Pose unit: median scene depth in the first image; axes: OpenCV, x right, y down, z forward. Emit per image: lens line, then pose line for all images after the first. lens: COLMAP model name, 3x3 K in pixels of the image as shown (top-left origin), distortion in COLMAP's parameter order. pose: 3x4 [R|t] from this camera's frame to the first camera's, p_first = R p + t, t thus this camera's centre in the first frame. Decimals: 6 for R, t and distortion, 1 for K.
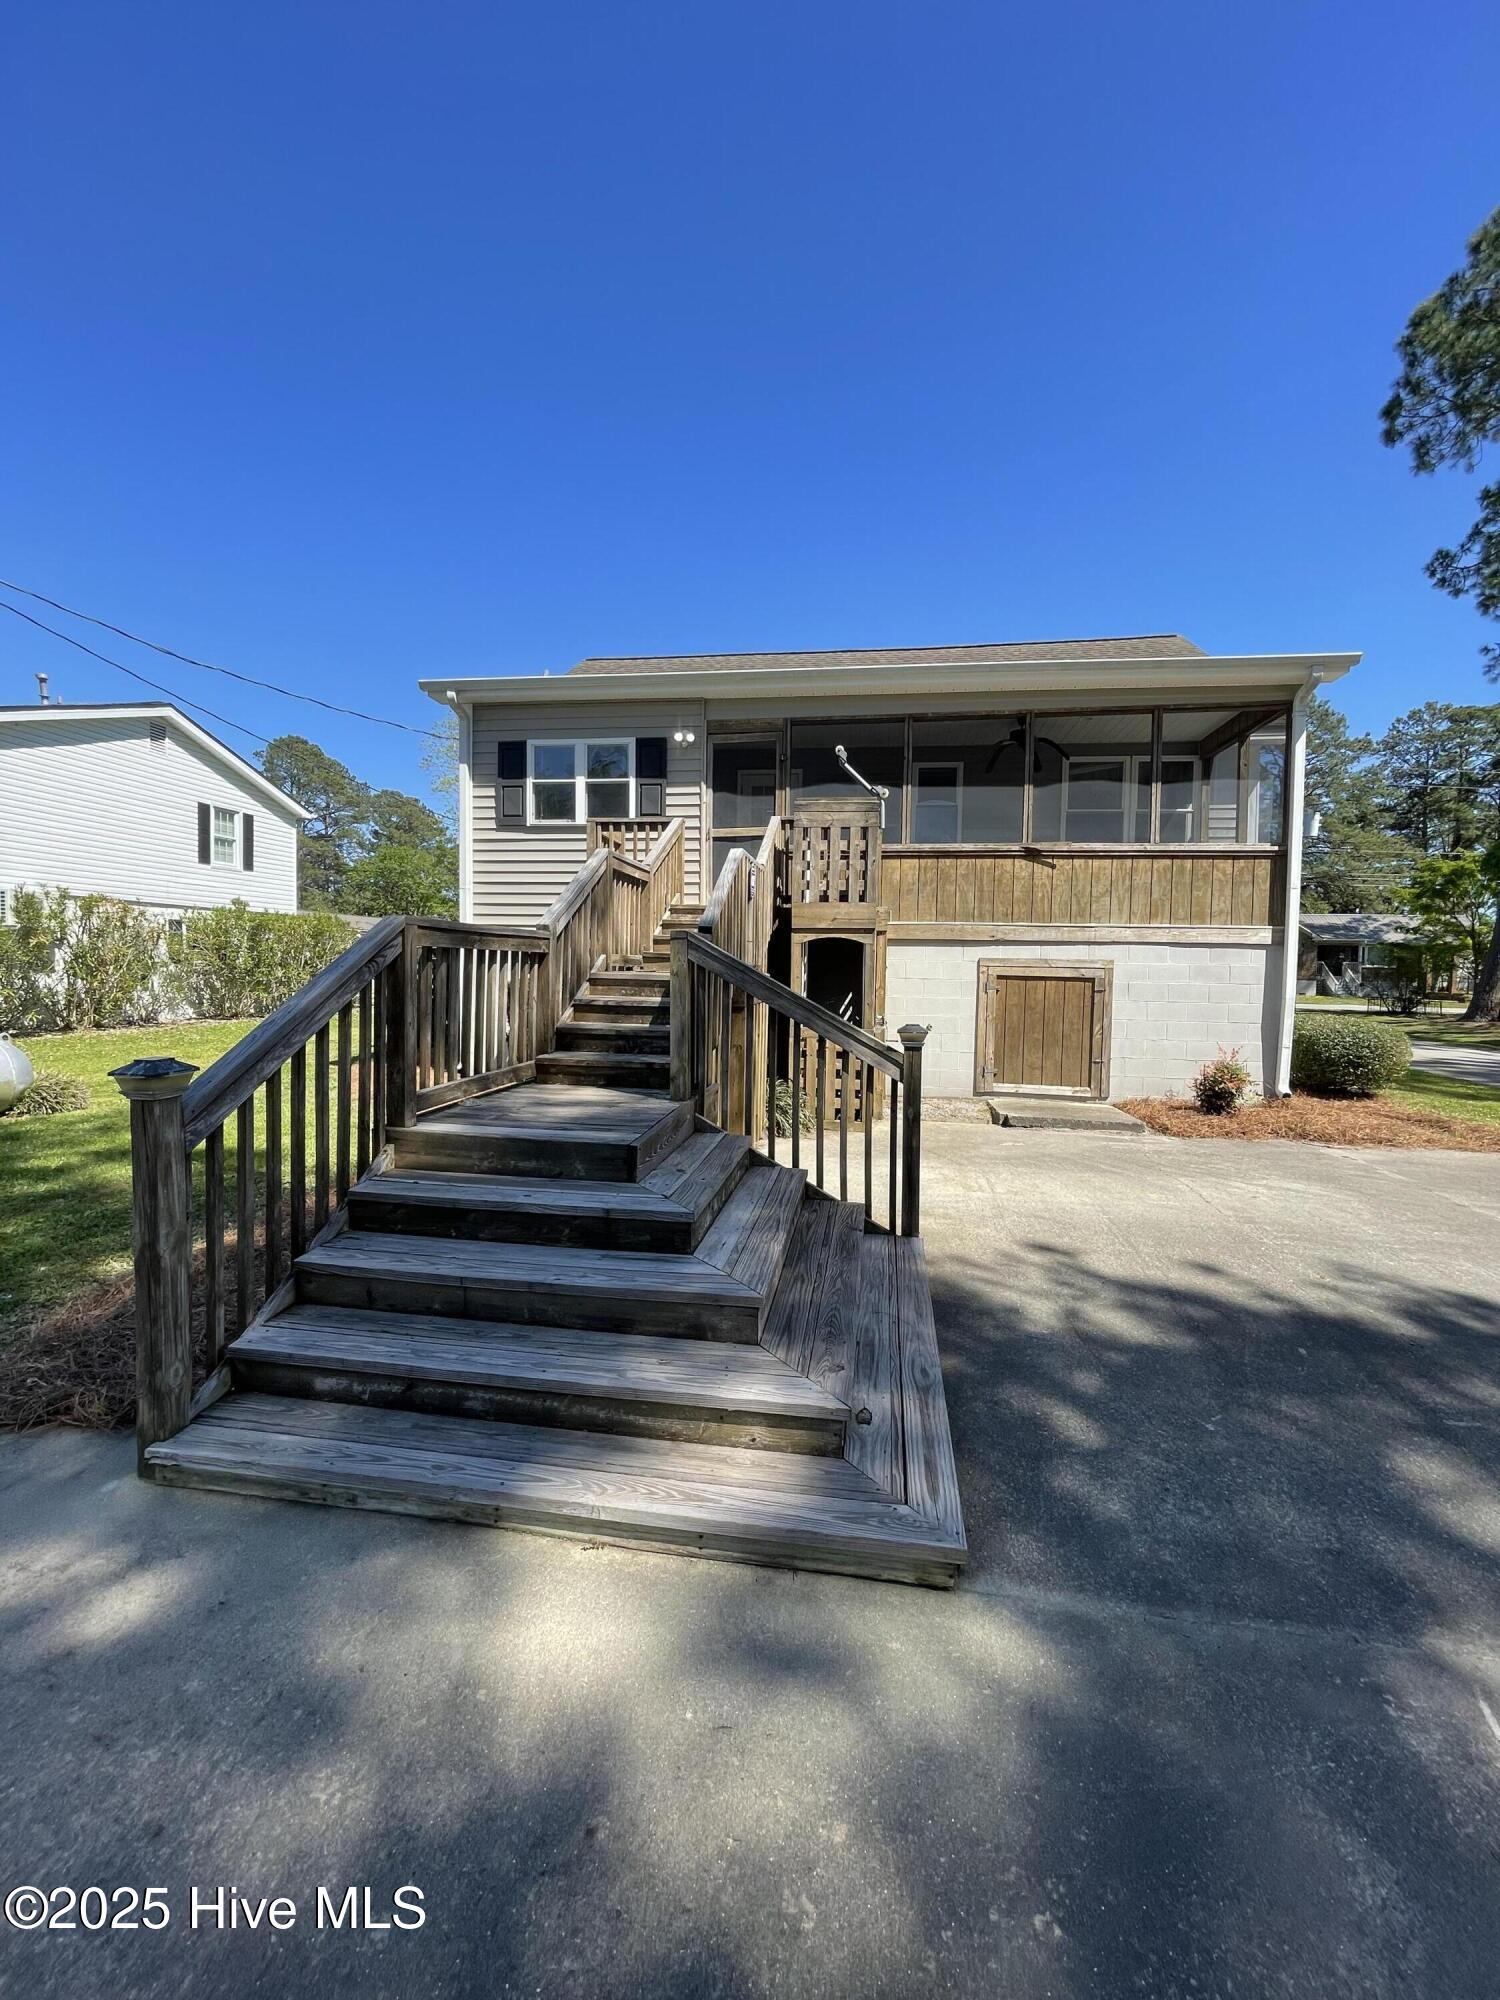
lens RADIAL K [[806.8, 0, 751.0], [0, 806.8, 1004.1], [0, 0, 1]] dist [-0.003698, -0.000273]
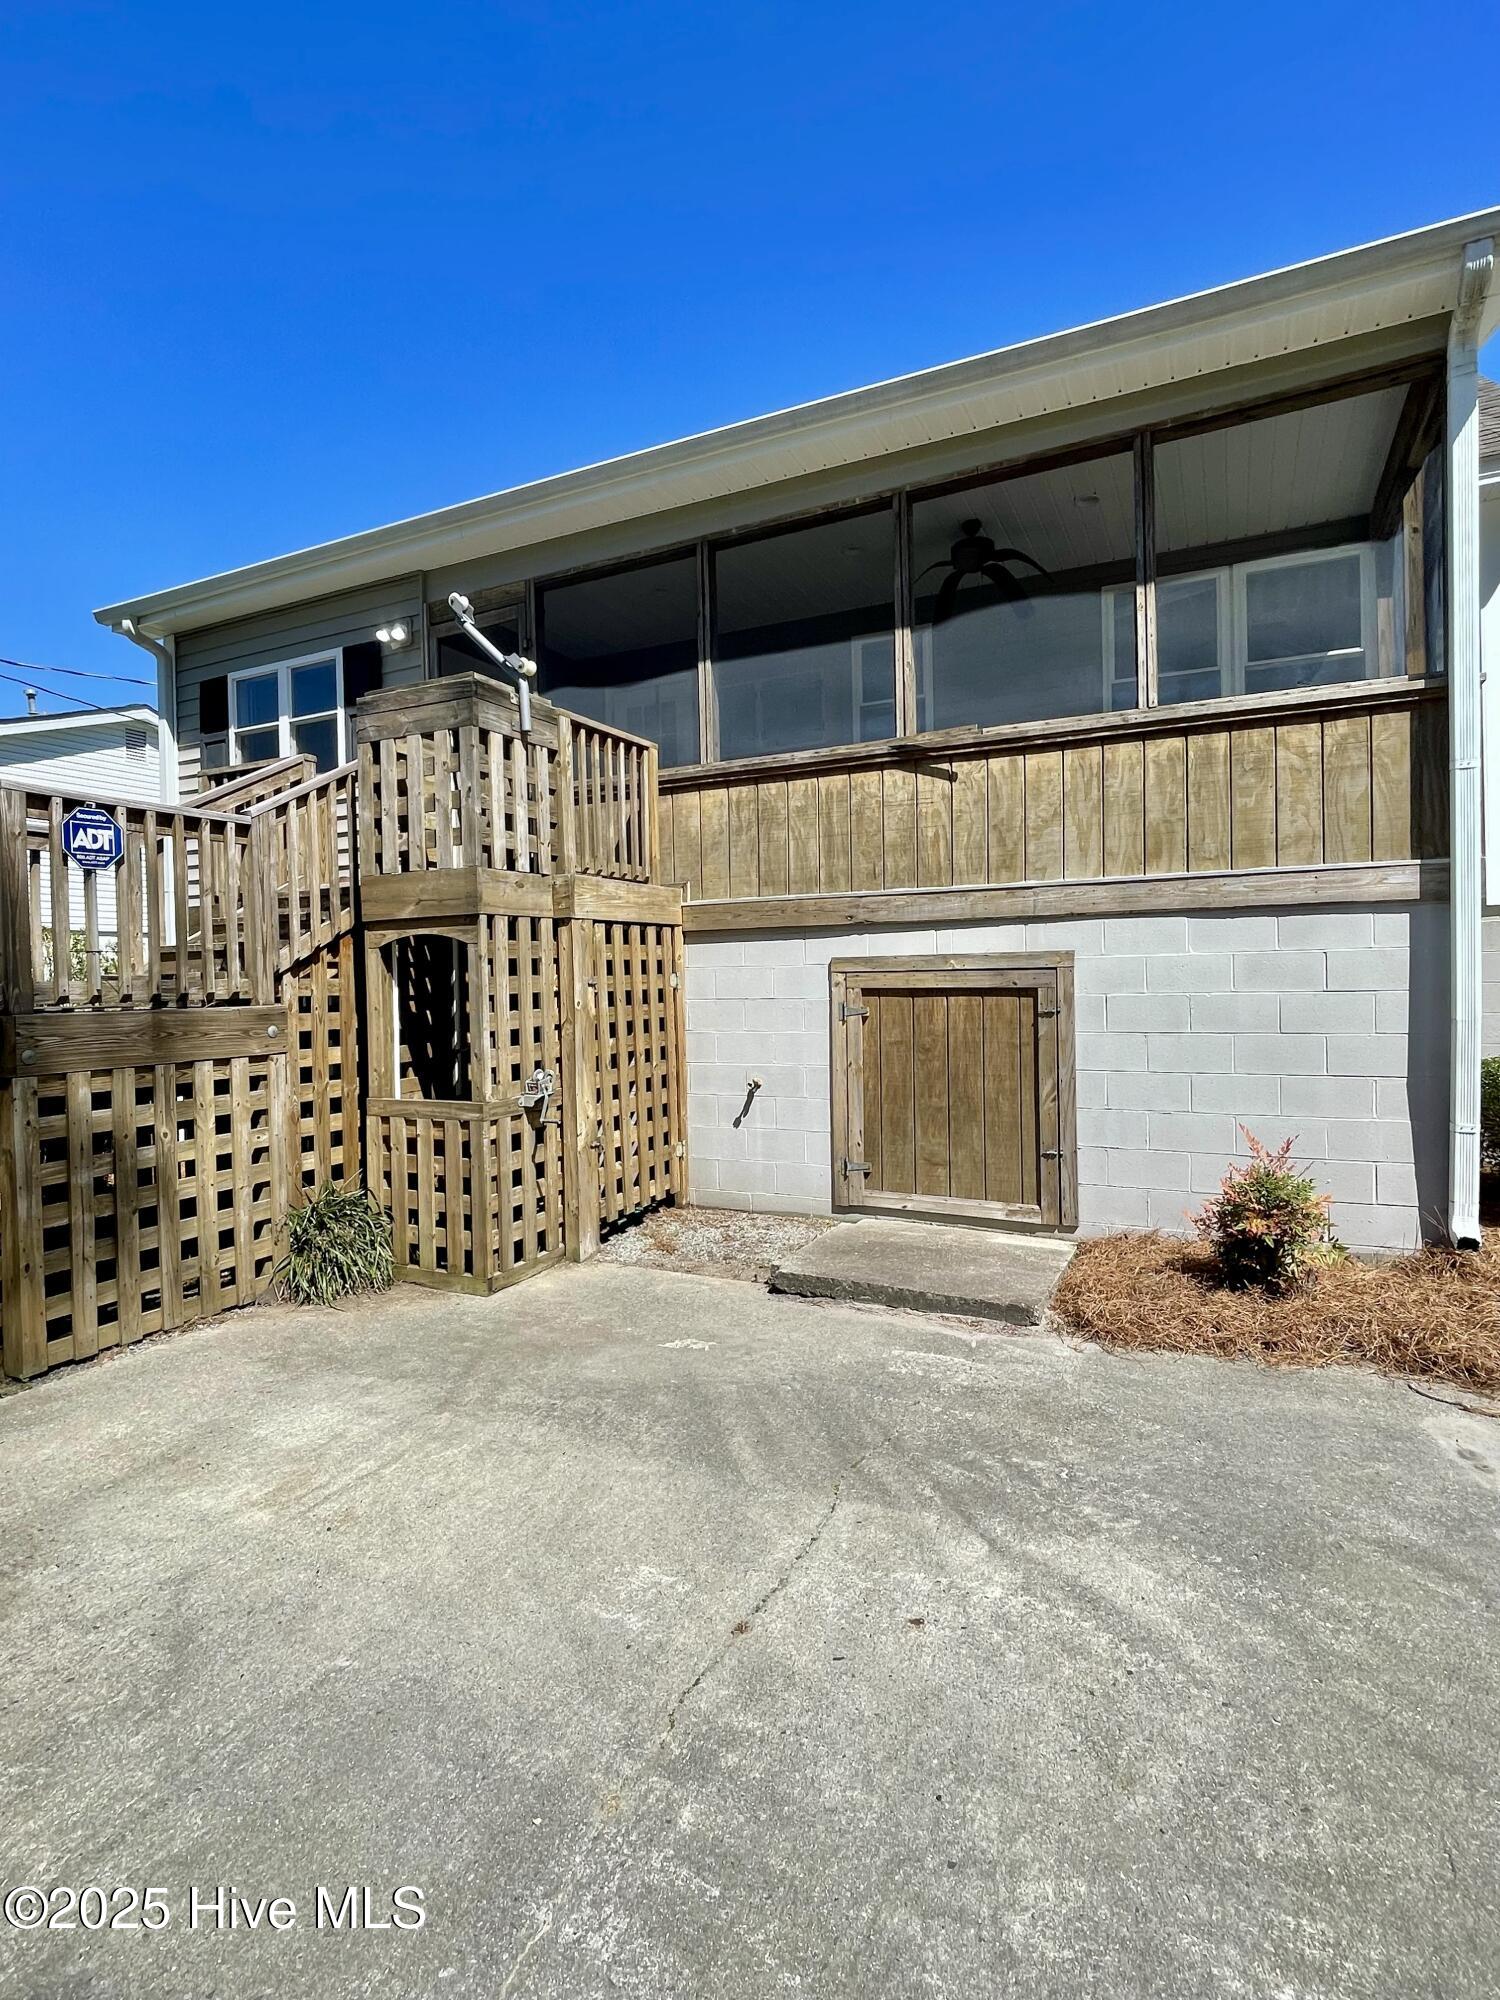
lens RADIAL K [[985.6, 0, 749.7], [0, 985.6, 998.8], [0, 0, 1]] dist [0.000447, 0.000597]
pose [[0.954476, -0.030983, -0.296673, 0.435080], [0.022586, 0.999242, -0.031691, -0.010169], [0.297430, 0.023548, 0.954453, 0.357556]]
